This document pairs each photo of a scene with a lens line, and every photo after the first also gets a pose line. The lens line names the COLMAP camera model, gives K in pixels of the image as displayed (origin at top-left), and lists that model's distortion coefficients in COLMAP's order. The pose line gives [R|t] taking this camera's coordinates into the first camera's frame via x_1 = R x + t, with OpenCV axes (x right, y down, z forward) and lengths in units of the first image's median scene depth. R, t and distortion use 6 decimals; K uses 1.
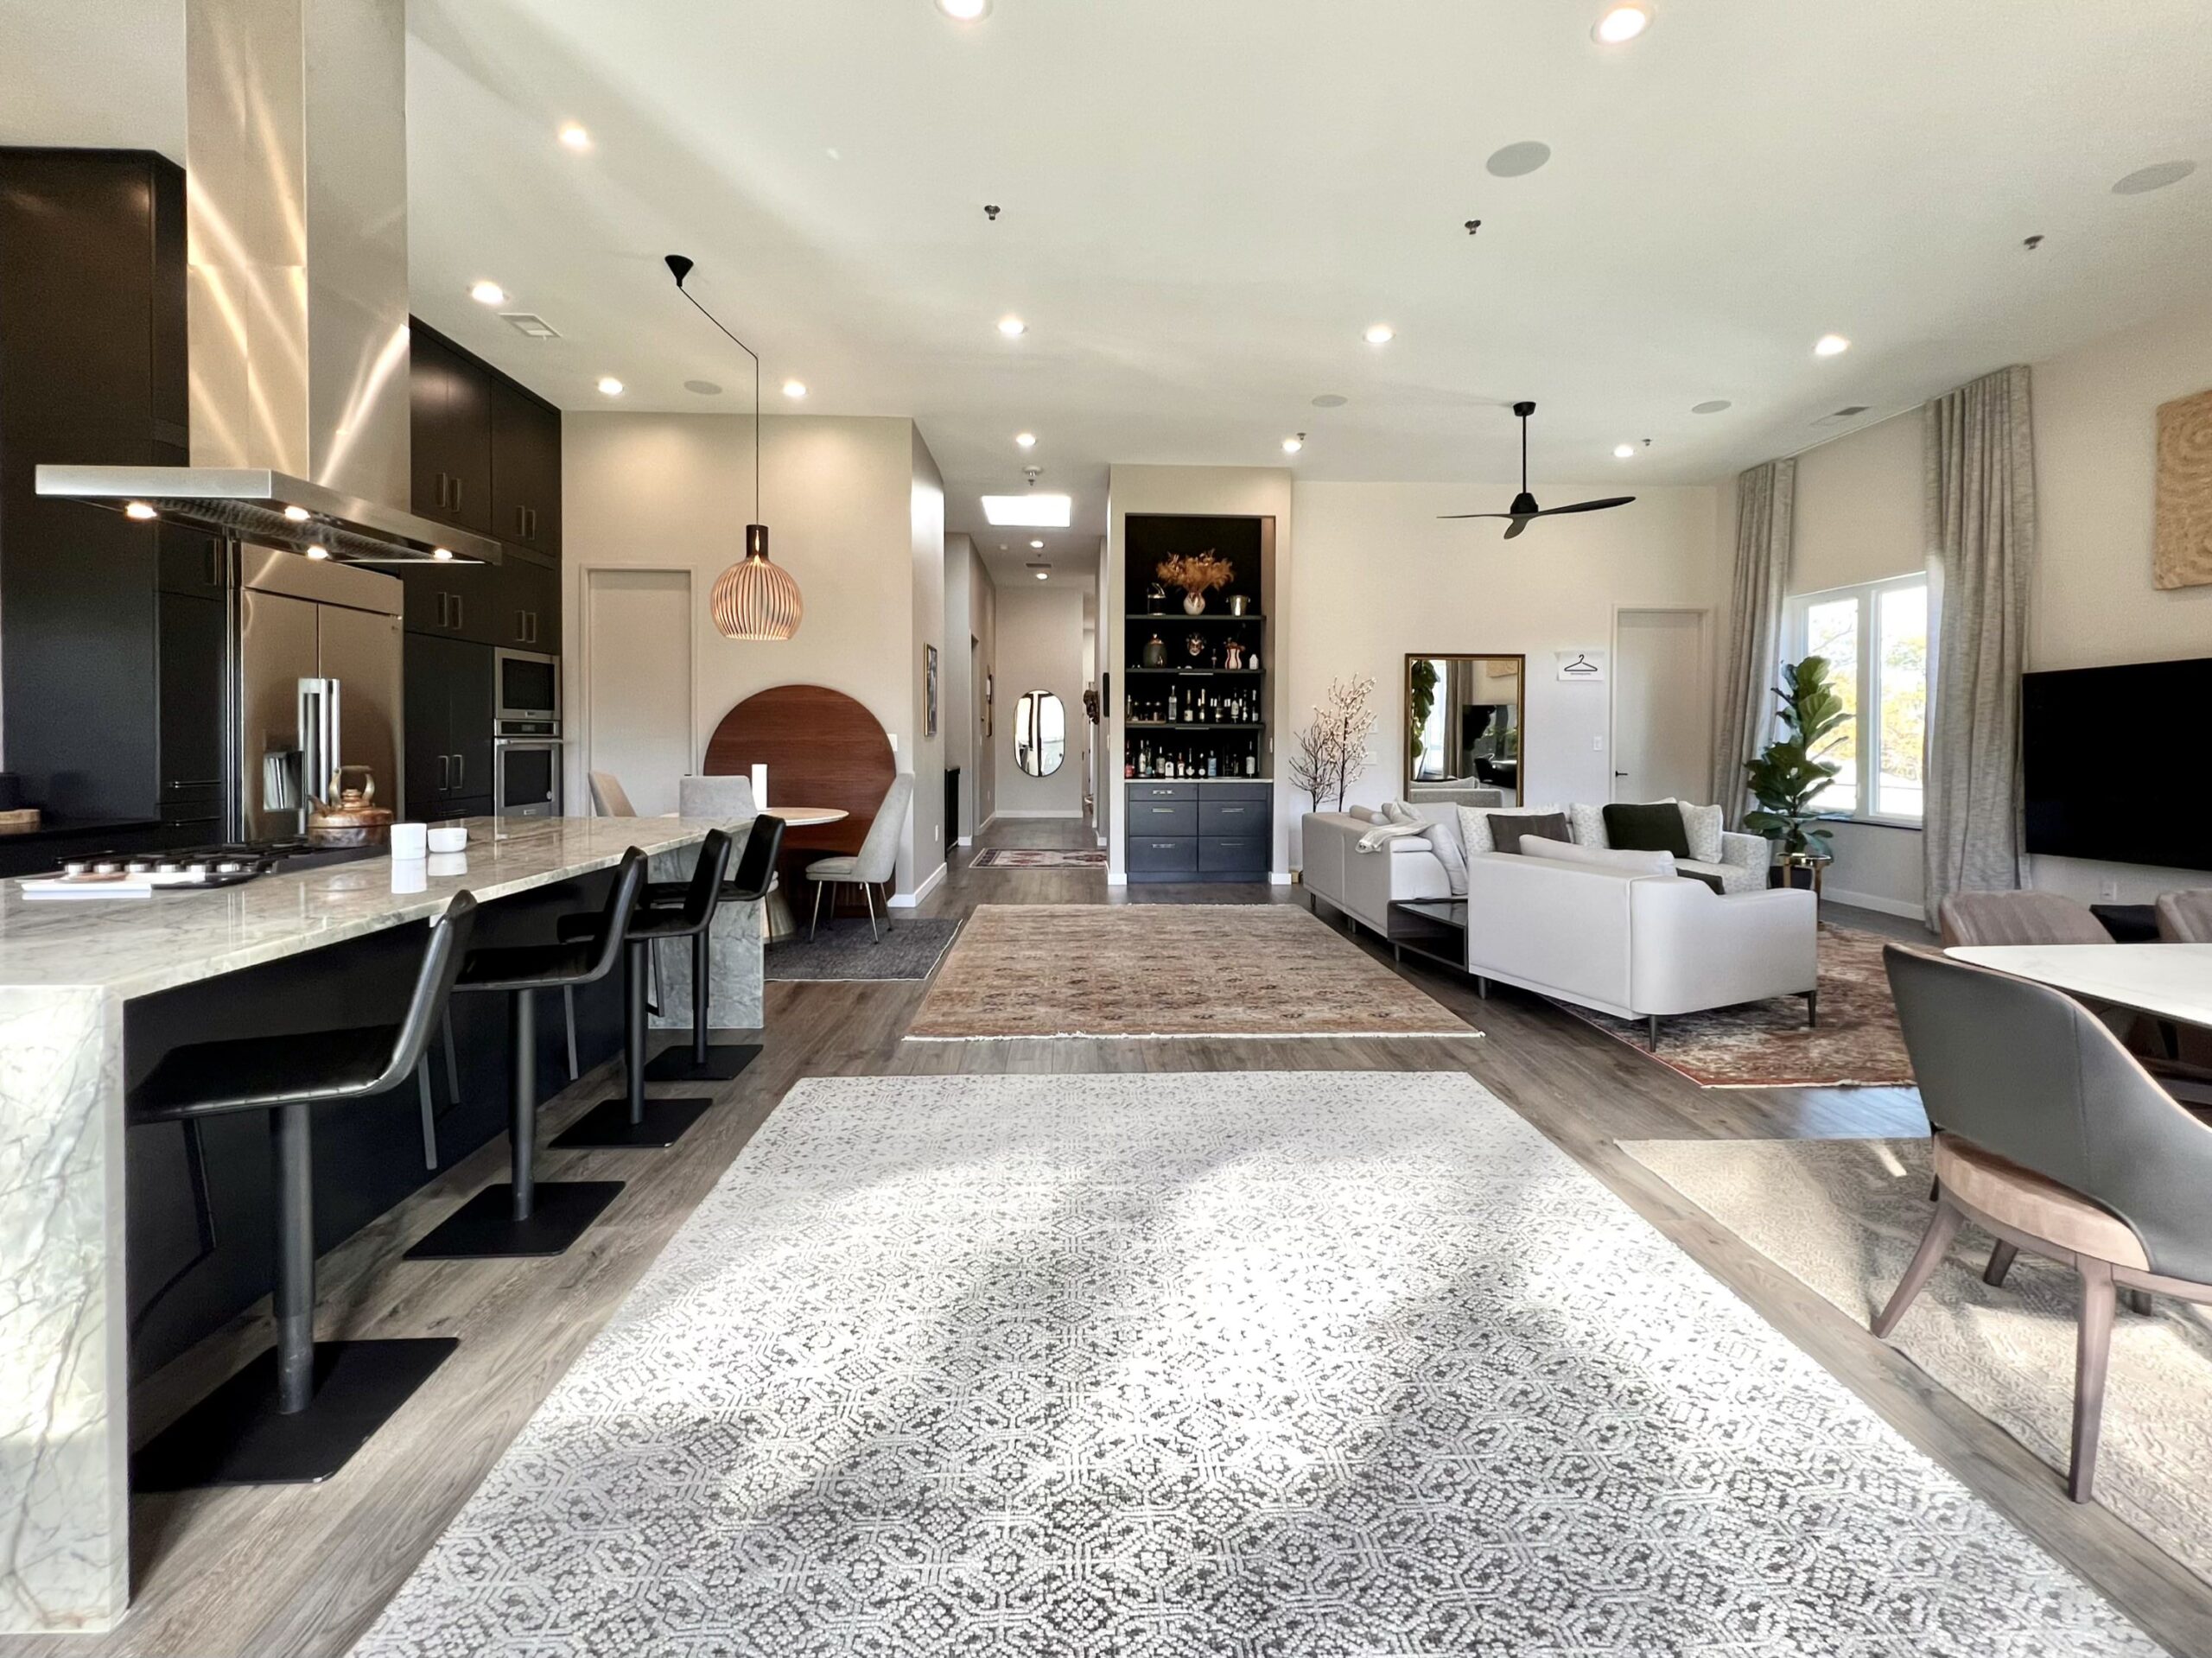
lens RADIAL K [[955.6, 0, 1093.0], [0, 955.6, 755.1], [0, 0, 1]] dist [-0.002161, 0.000199]
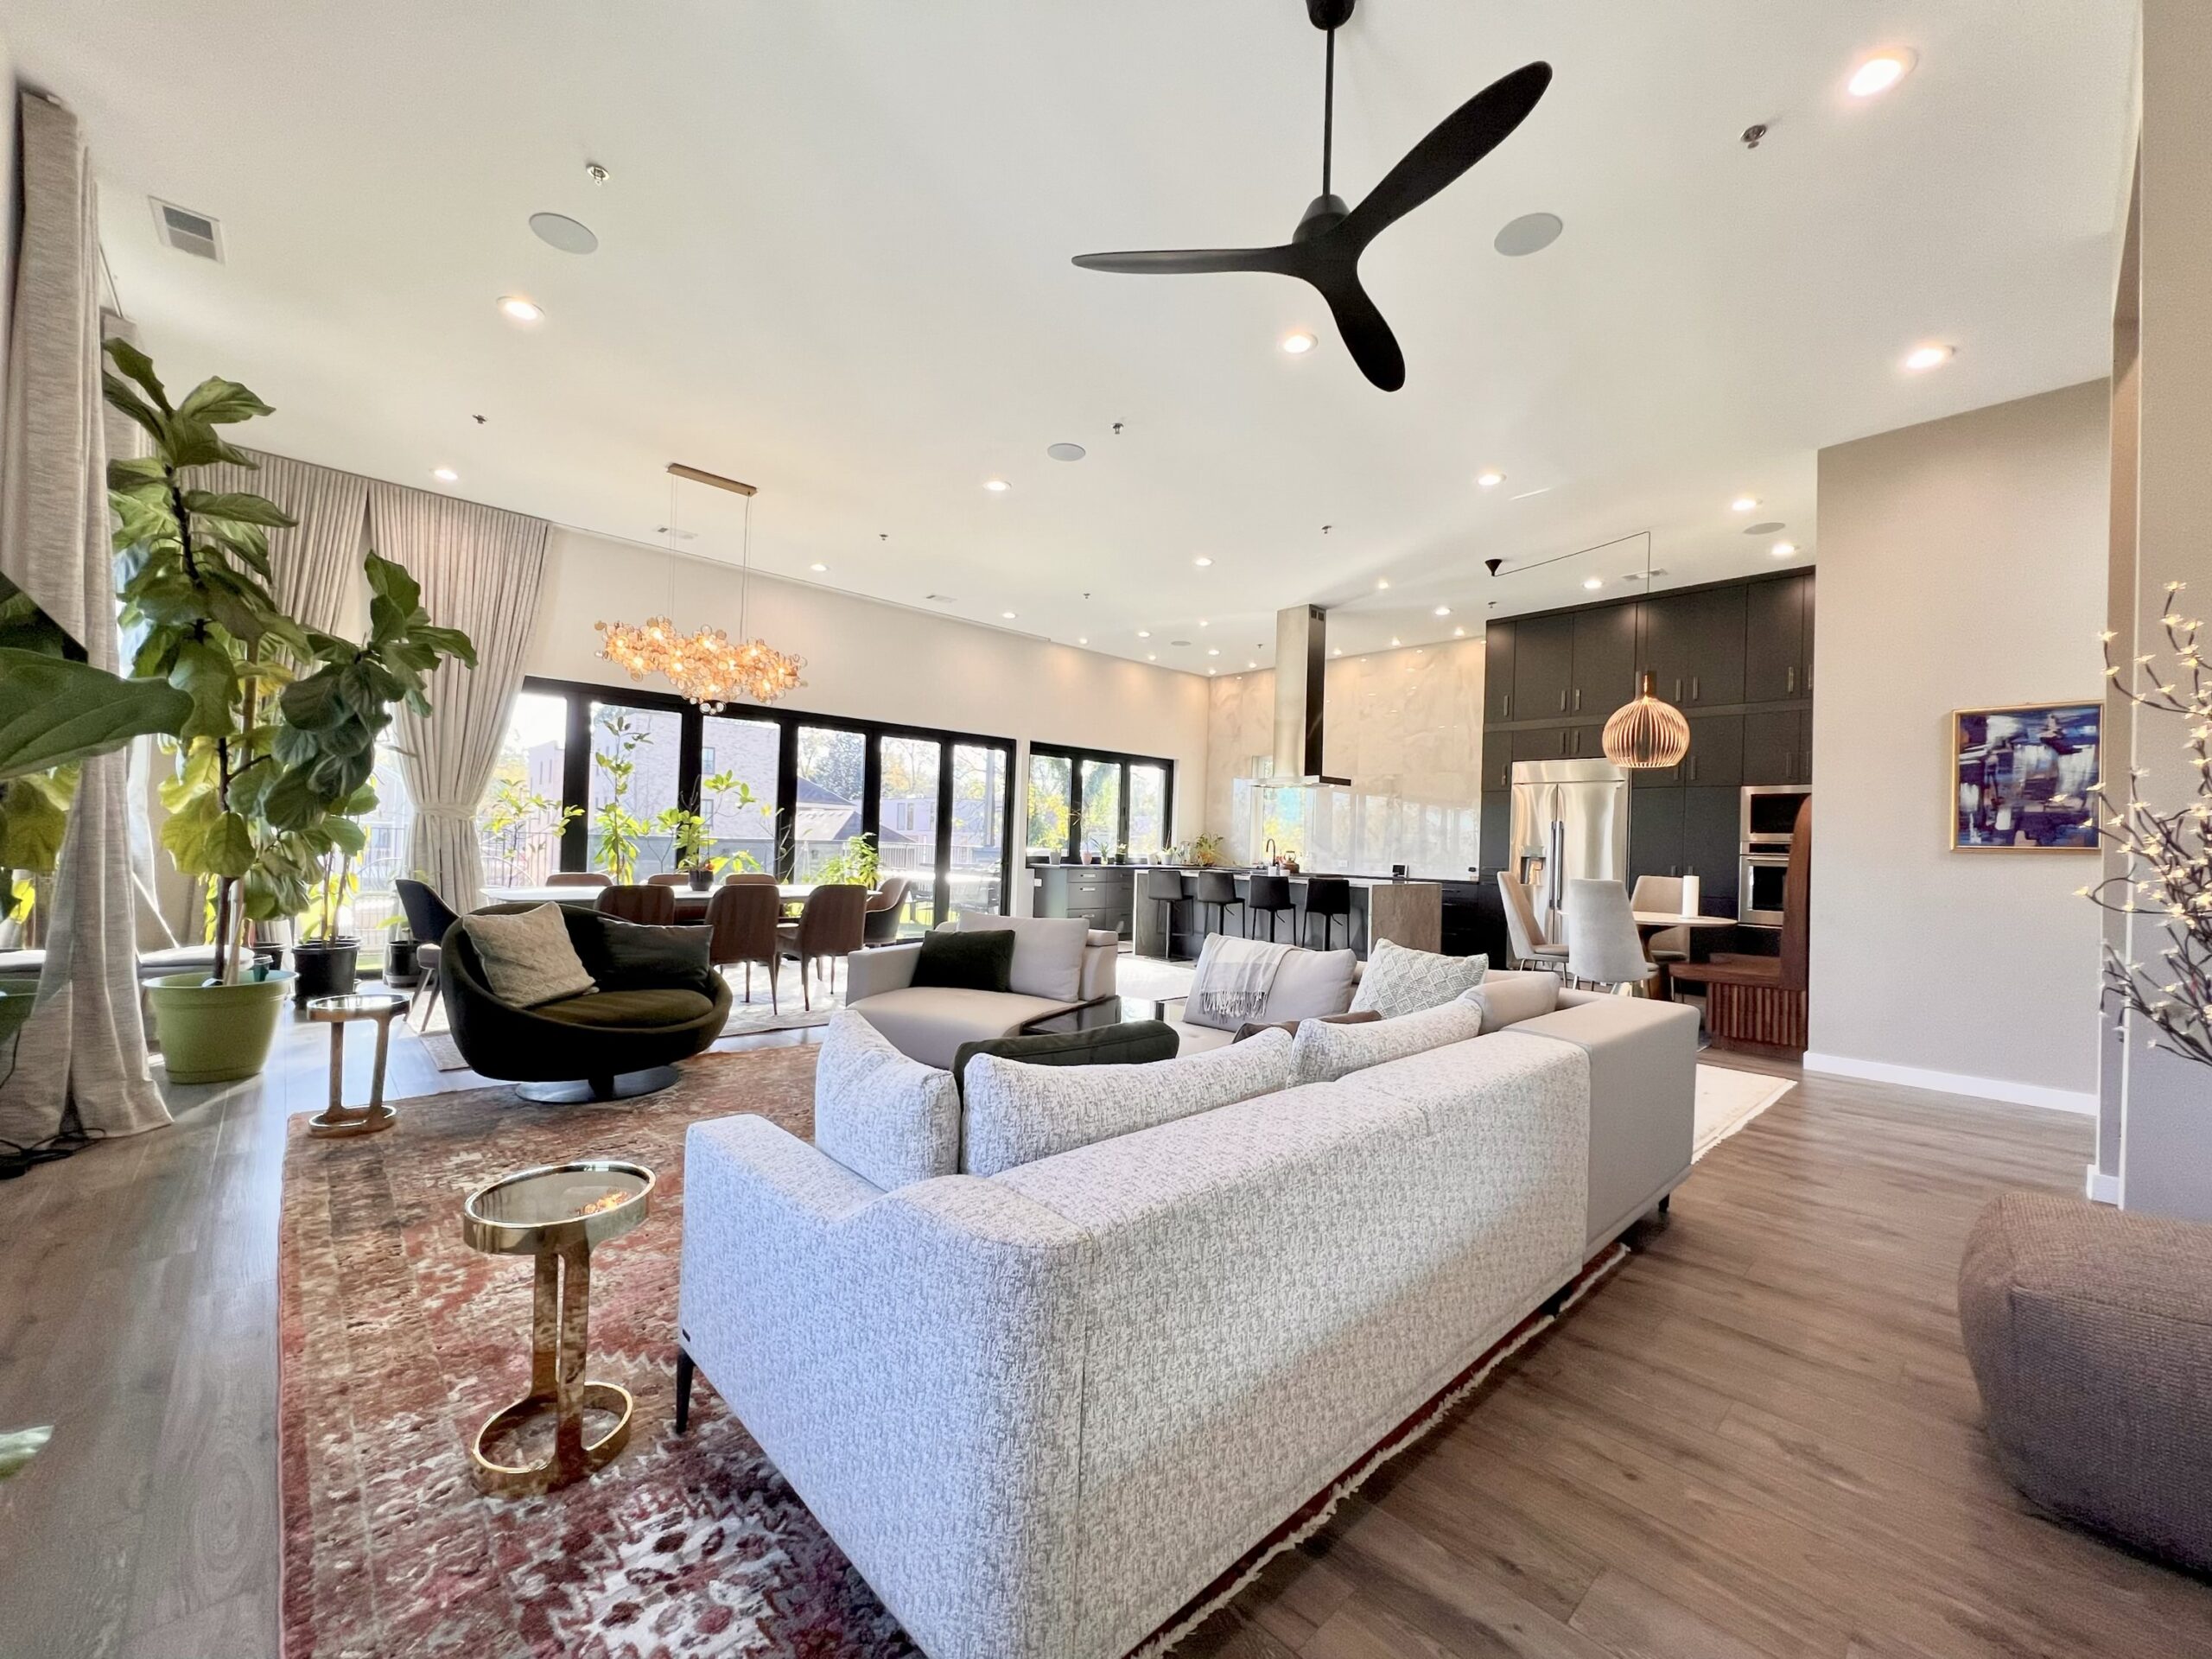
lens RADIAL K [[882.9, 0, 1103.5], [0, 882.9, 839.8], [0, 0, 1]] dist [-0.003053, 0.001145]
pose [[-0.755809, -0.029567, -0.654124, 0.584220], [-0.042791, 0.999075, 0.004284, -0.005836], [0.653392, 0.031229, -0.756375, 0.949869]]
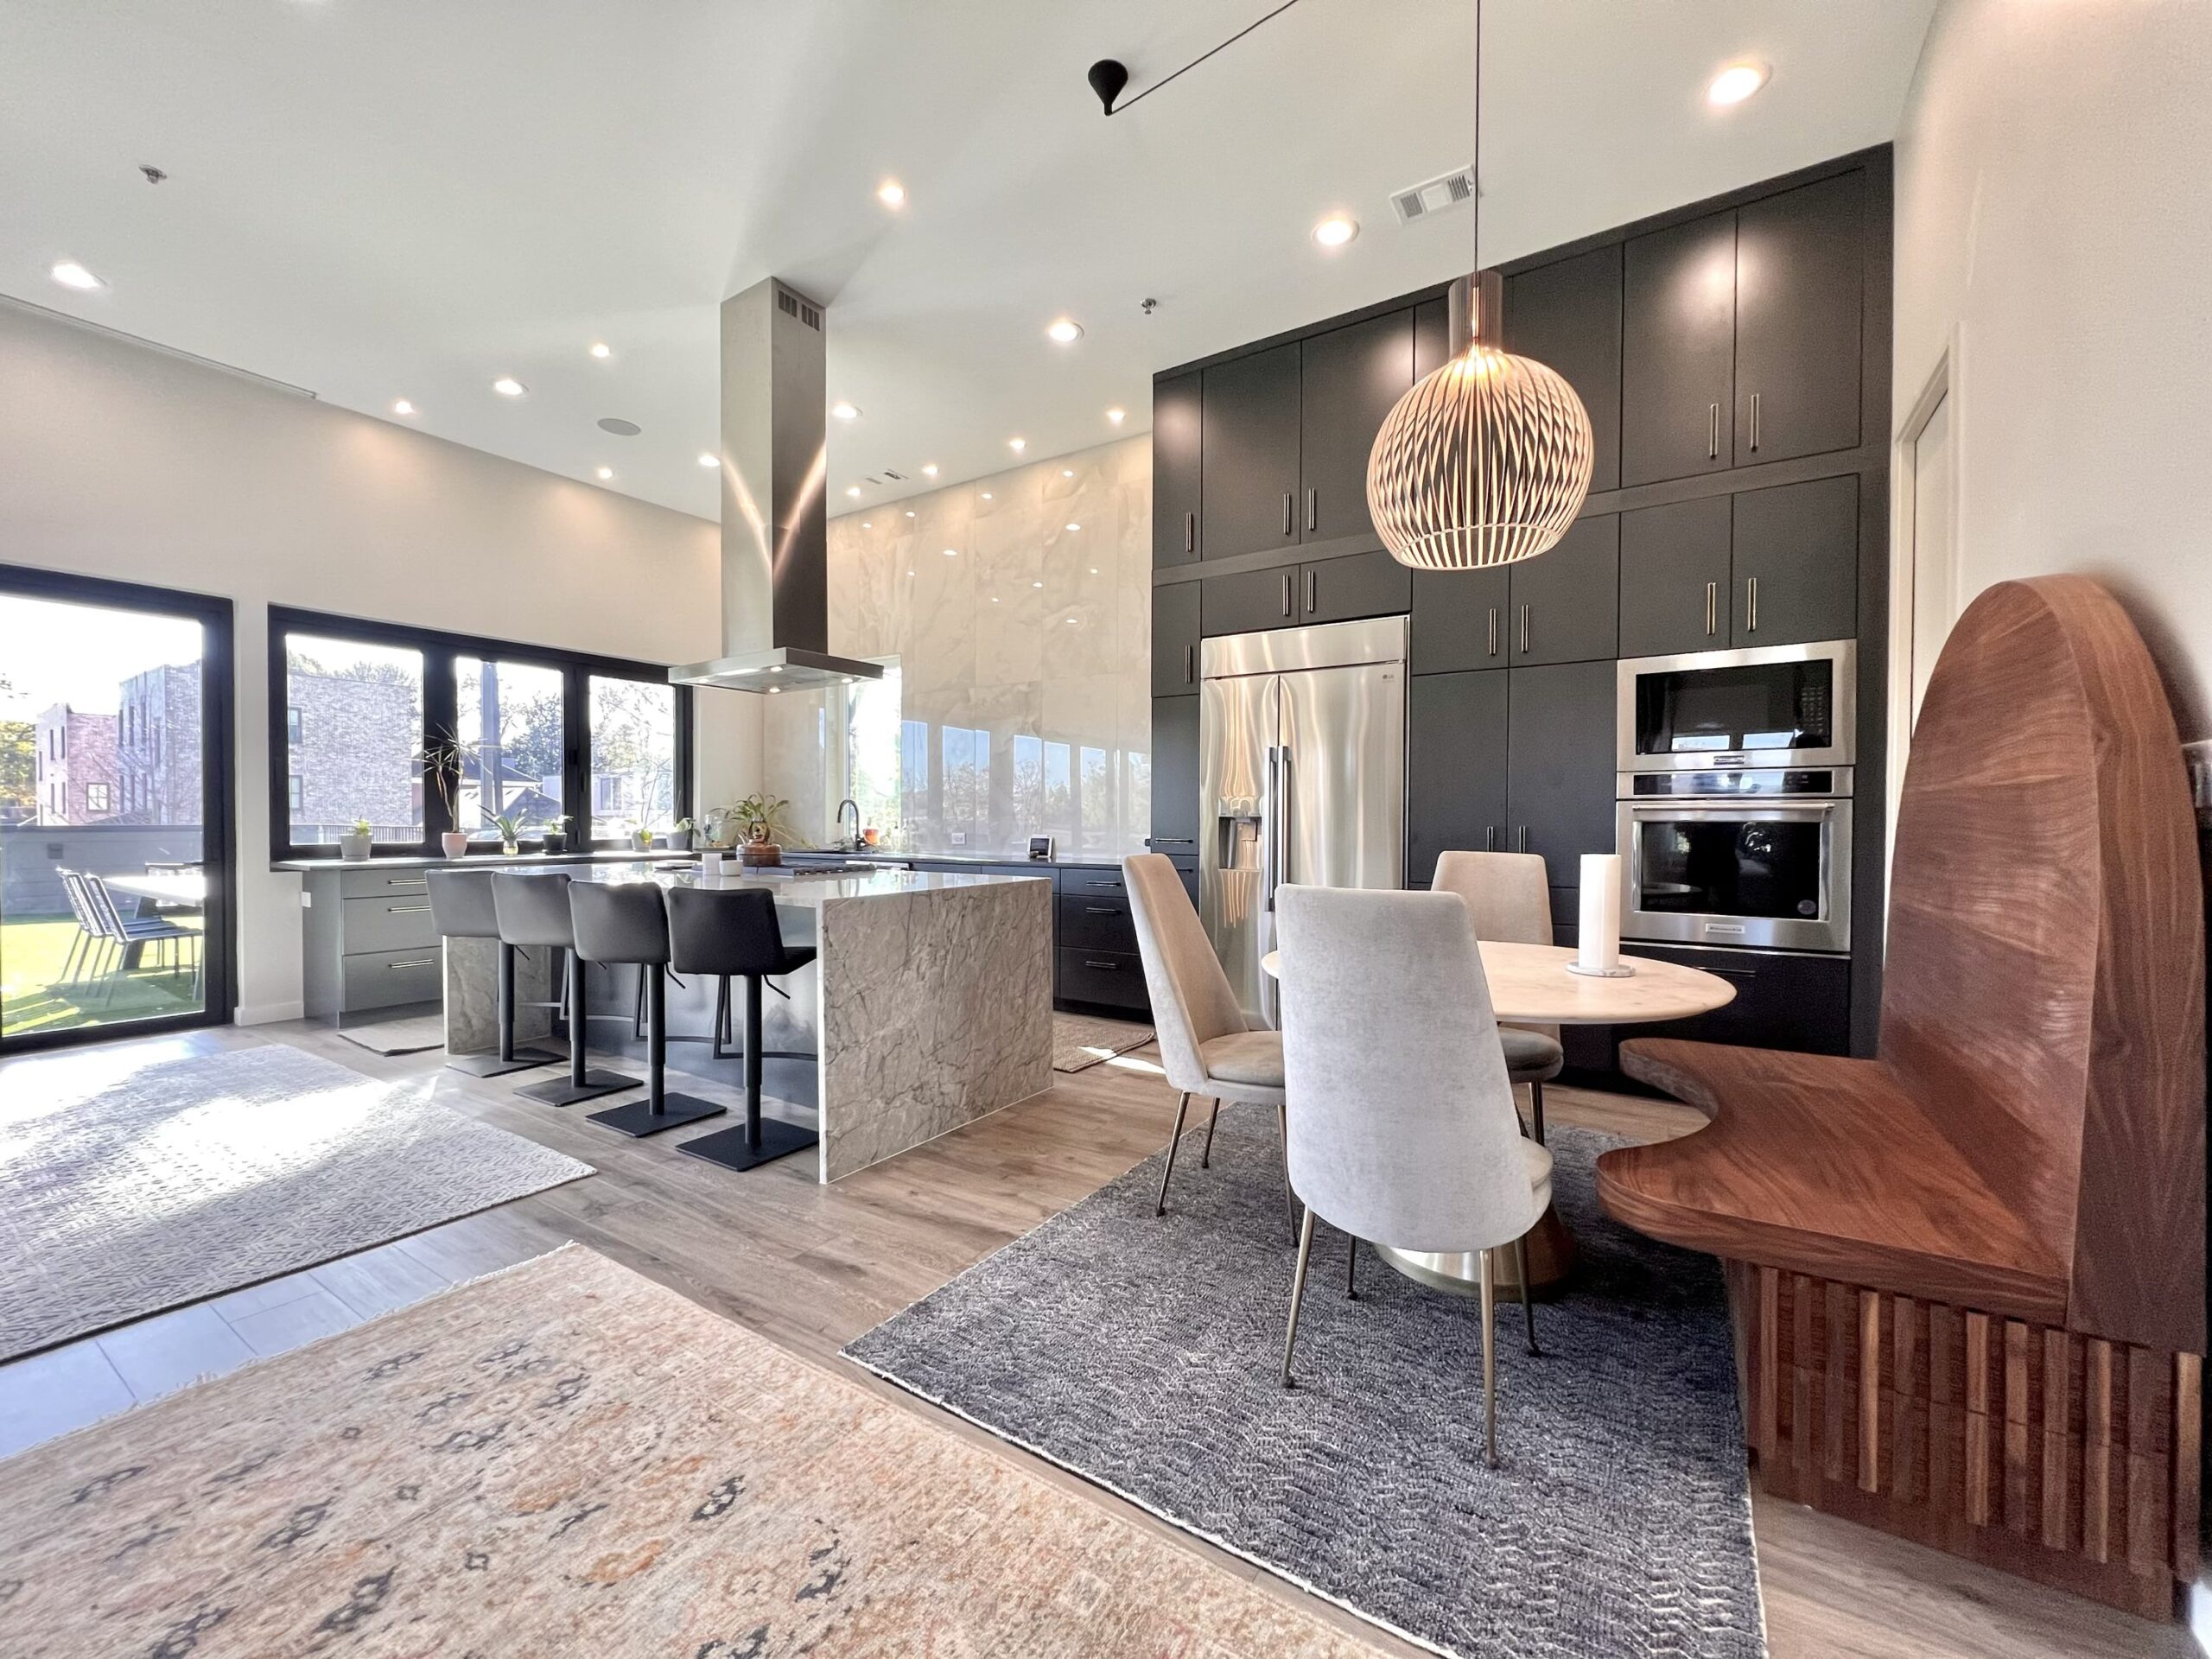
lens RADIAL K [[882.9, 0, 1106.5], [0, 882.9, 832.6], [0, 0, 1]] dist [-0.003053, 0.001145]
pose [[-0.568515, 0.007652, -0.822638, 0.042284], [-0.015563, 0.999678, 0.020054, -0.002647], [0.822526, 0.024204, -0.568212, 0.746569]]
